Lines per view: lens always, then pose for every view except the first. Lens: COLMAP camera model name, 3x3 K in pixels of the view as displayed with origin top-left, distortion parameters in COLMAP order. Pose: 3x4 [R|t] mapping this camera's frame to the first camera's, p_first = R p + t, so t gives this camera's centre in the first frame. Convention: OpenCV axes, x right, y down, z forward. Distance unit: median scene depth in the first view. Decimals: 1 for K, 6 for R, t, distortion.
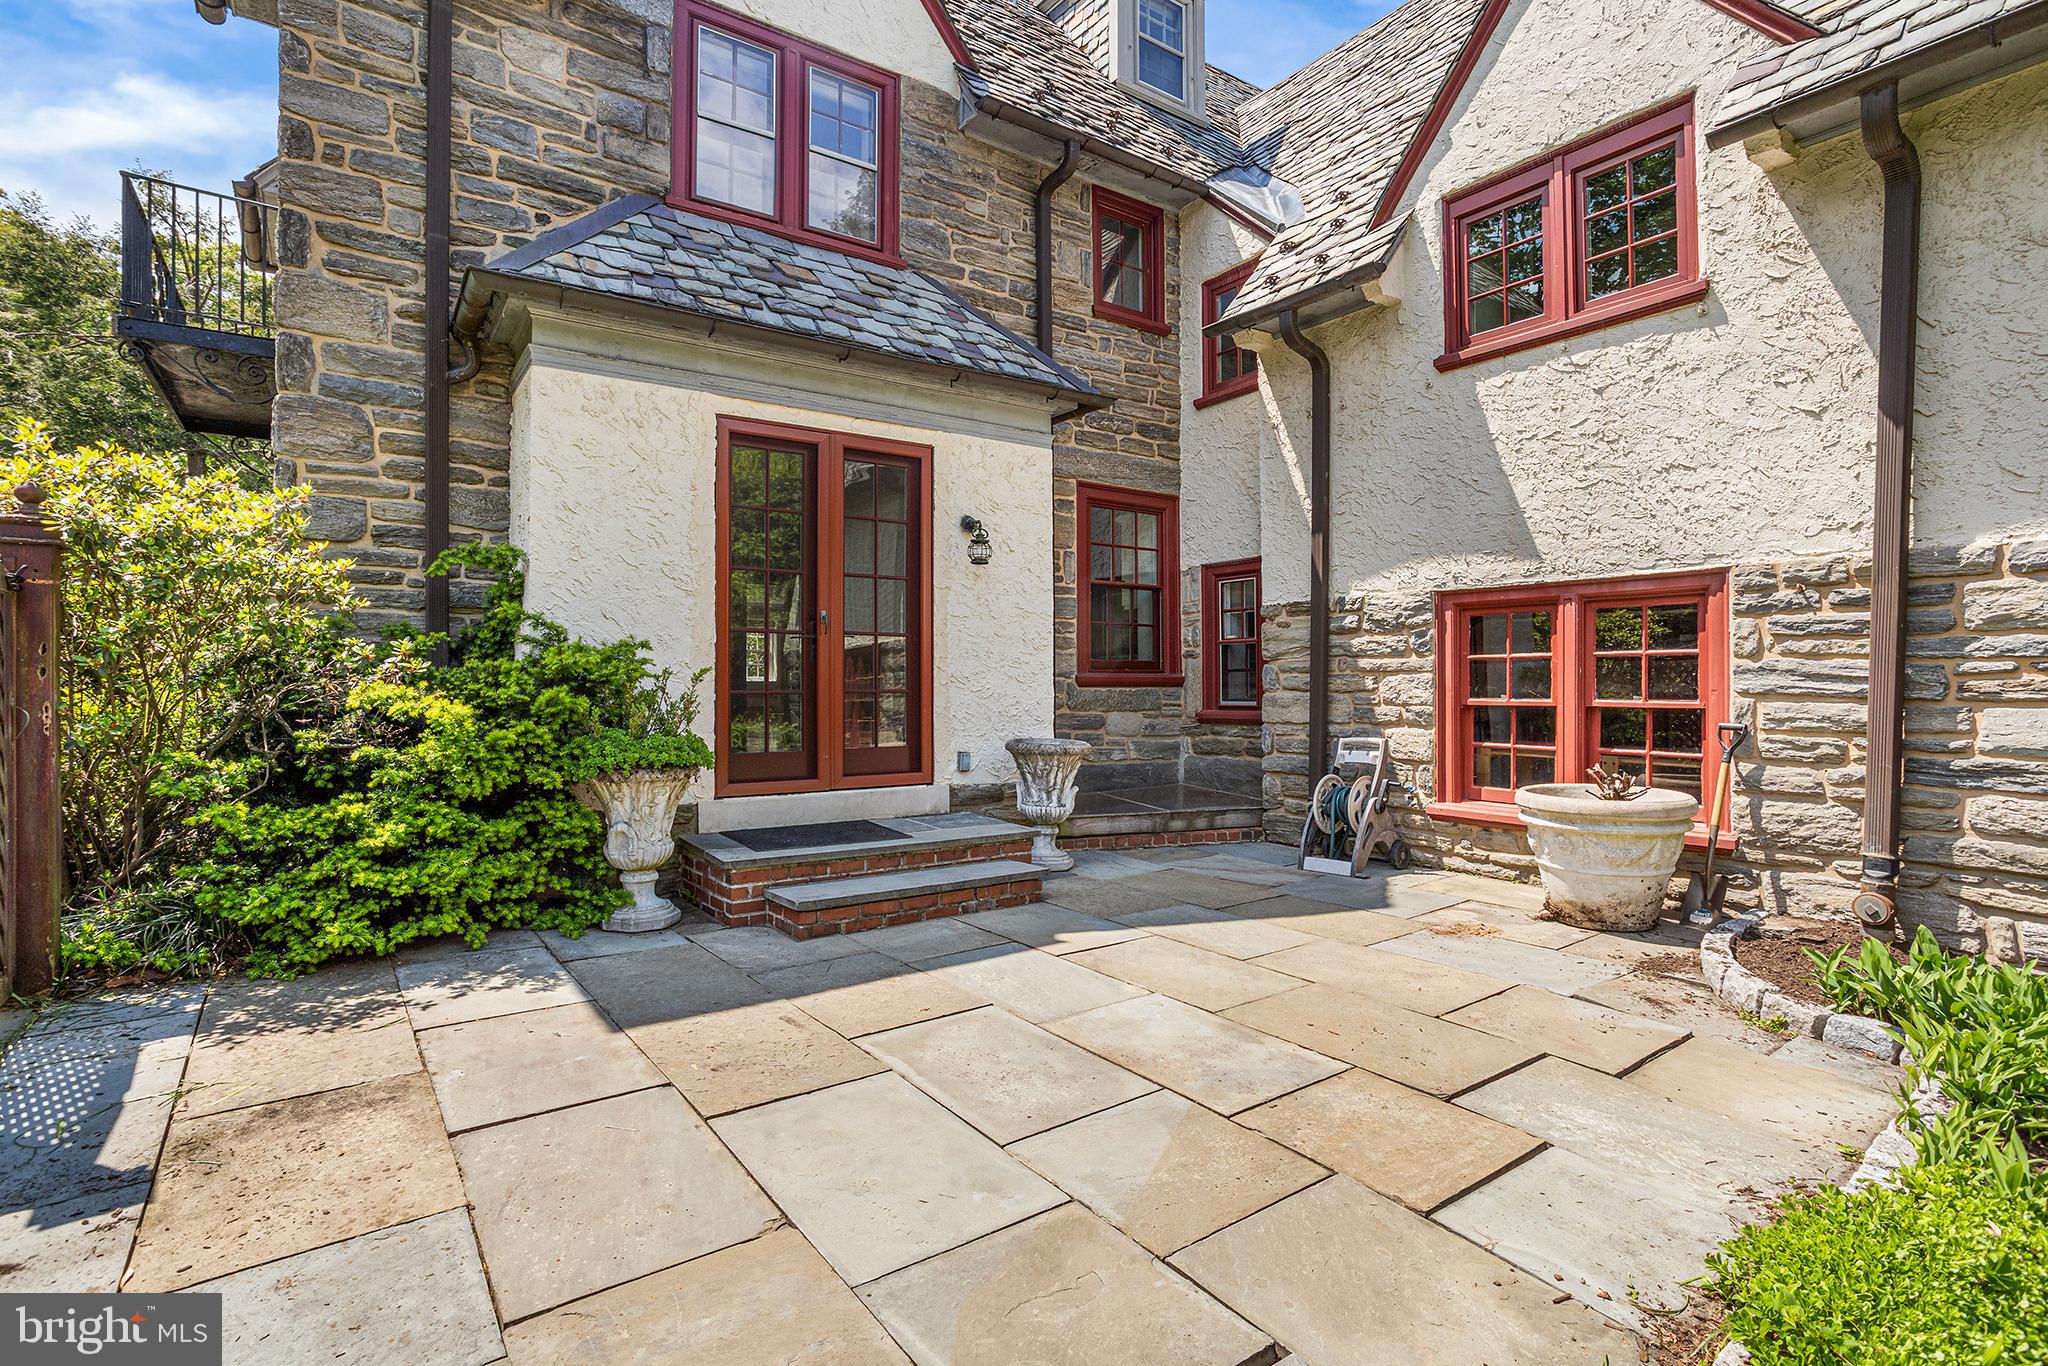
lens RADIAL K [[988.1, 0, 1032.3], [0, 988.1, 679.2], [0, 0, 1]] dist [-0.018381, -0.000153]
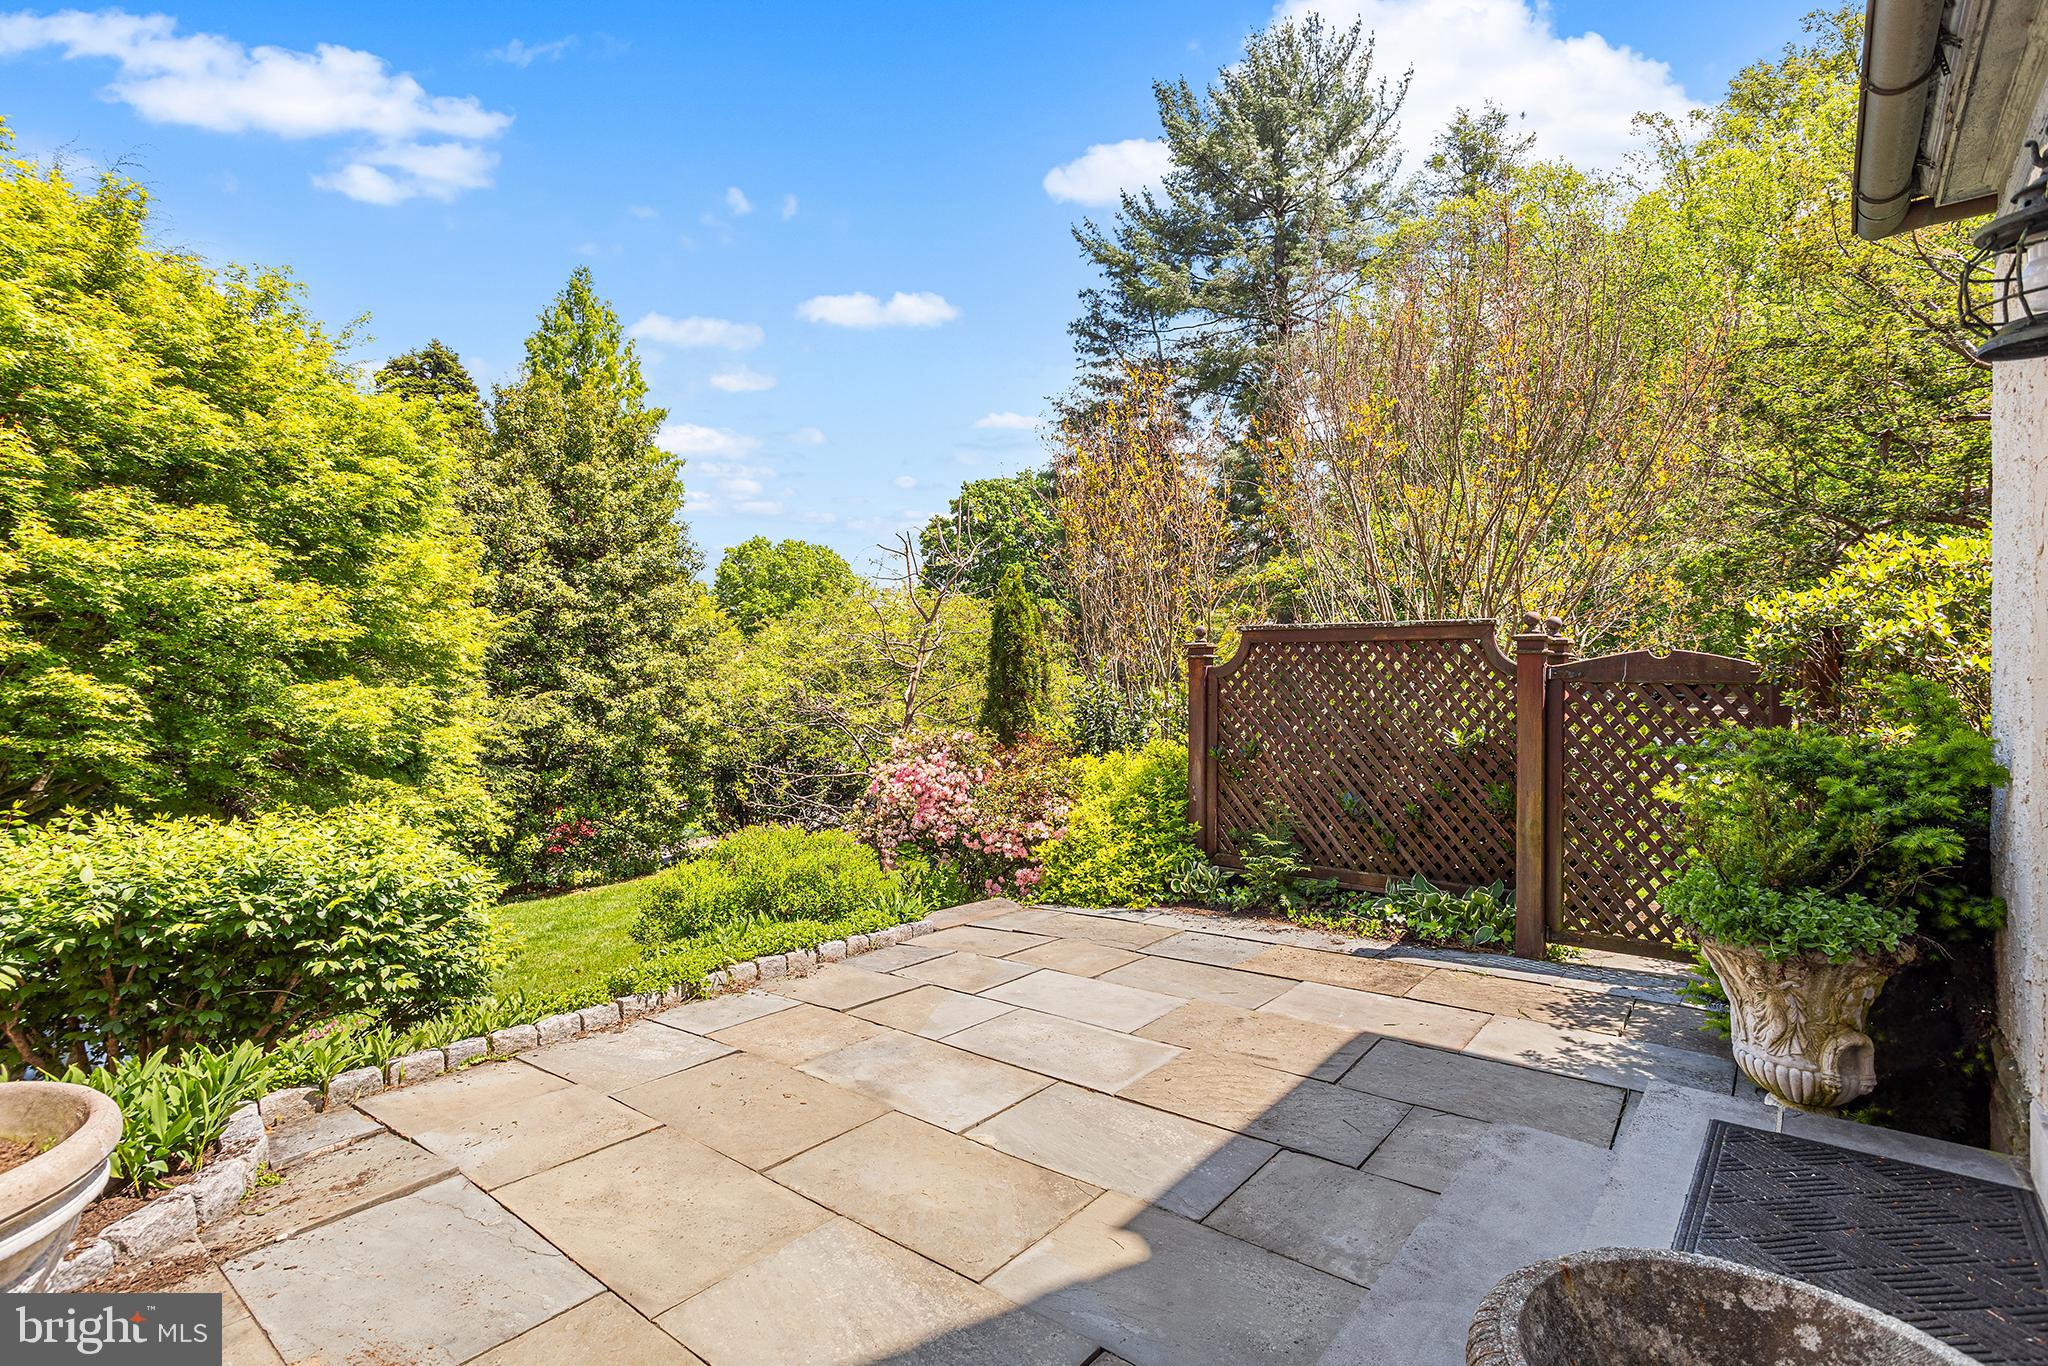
lens RADIAL K [[988.1, 0, 1025.5], [0, 988.1, 677.7], [0, 0, 1]] dist [-0.018381, -0.000153]
pose [[-0.966267, 0.005244, -0.257489, 0.331207], [0.004000, 0.999978, 0.005352, -0.109291], [0.257511, 0.004141, -0.966266, 2.133800]]
